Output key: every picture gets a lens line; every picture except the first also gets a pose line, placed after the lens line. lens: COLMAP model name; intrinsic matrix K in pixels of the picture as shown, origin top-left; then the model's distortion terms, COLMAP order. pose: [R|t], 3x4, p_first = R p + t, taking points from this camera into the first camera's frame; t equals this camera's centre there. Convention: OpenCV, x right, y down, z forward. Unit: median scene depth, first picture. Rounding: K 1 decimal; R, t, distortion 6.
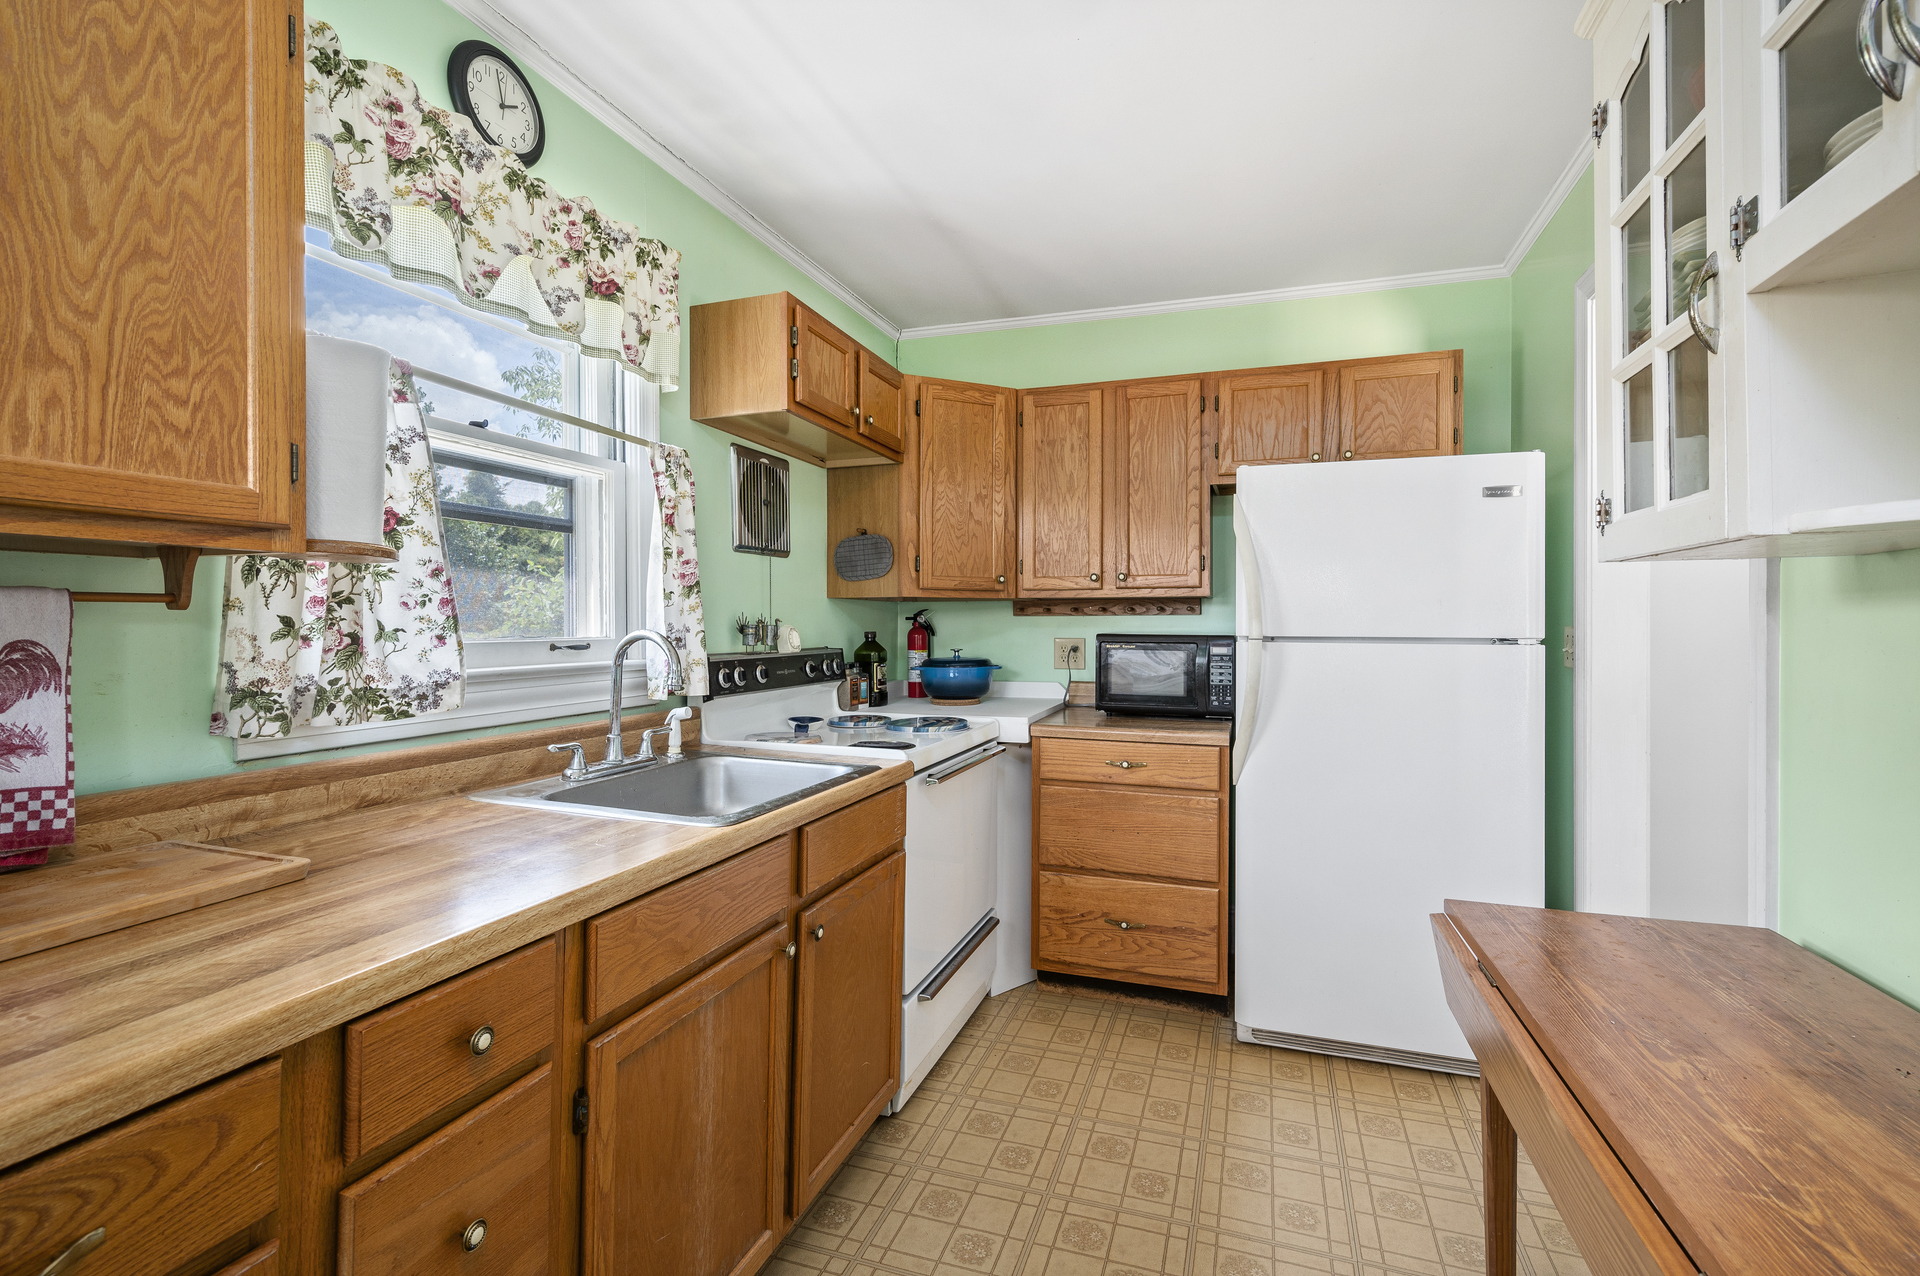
lens RADIAL K [[862.5, 0, 961.3], [0, 862.5, 627.9], [0, 0, 1]] dist [0.001828, 0.000113]
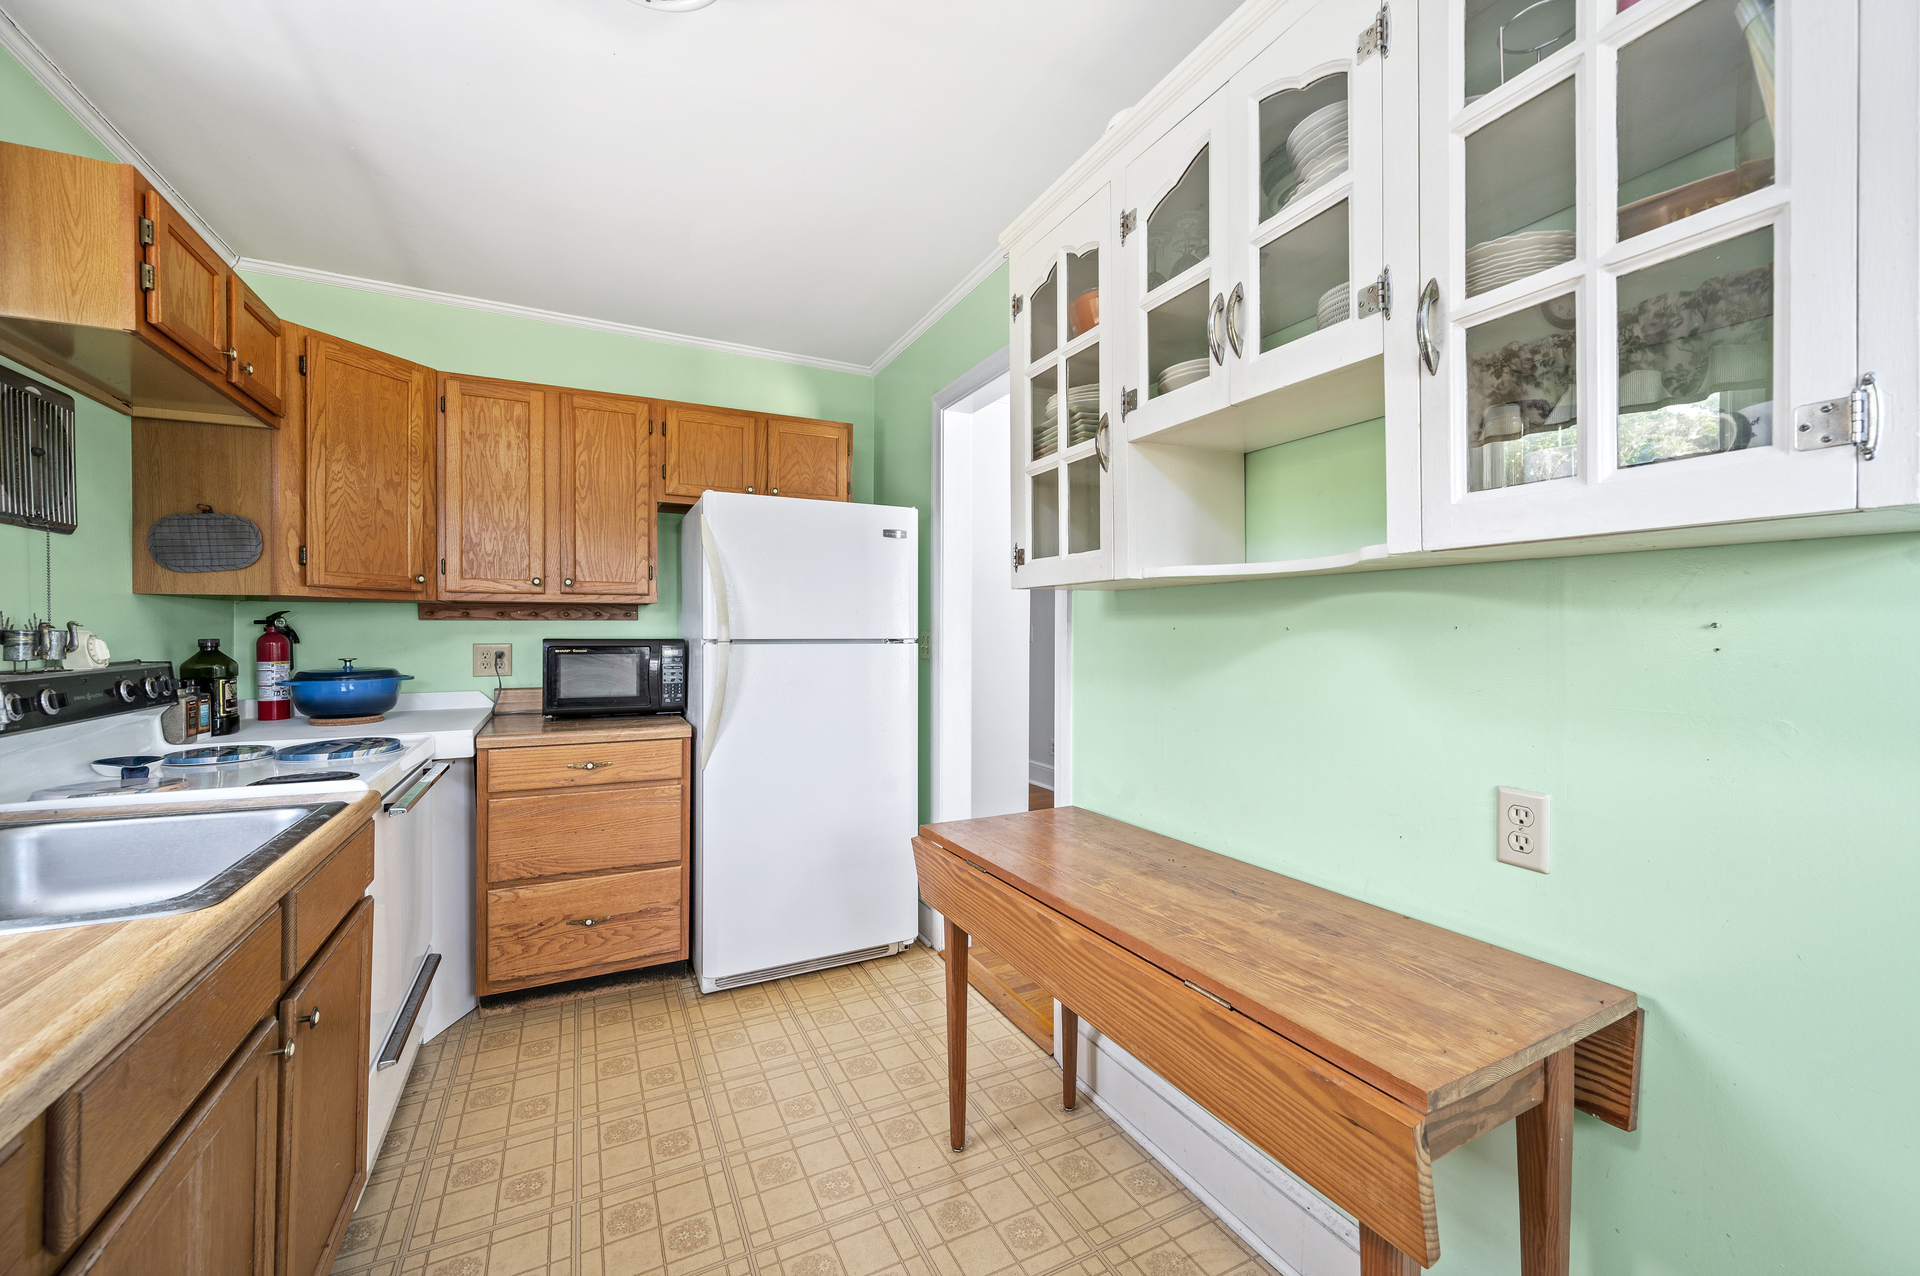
lens RADIAL K [[763.5, 0, 960.0], [0, 763.5, 638.0], [0, 0, 1]] dist [-0.000500, 0.000573]
pose [[0.696030, -0.009414, 0.717951, -0.148222], [0.003975, 0.999949, 0.009258, -0.000274], [-0.718002, -0.003590, 0.696032, 0.049846]]
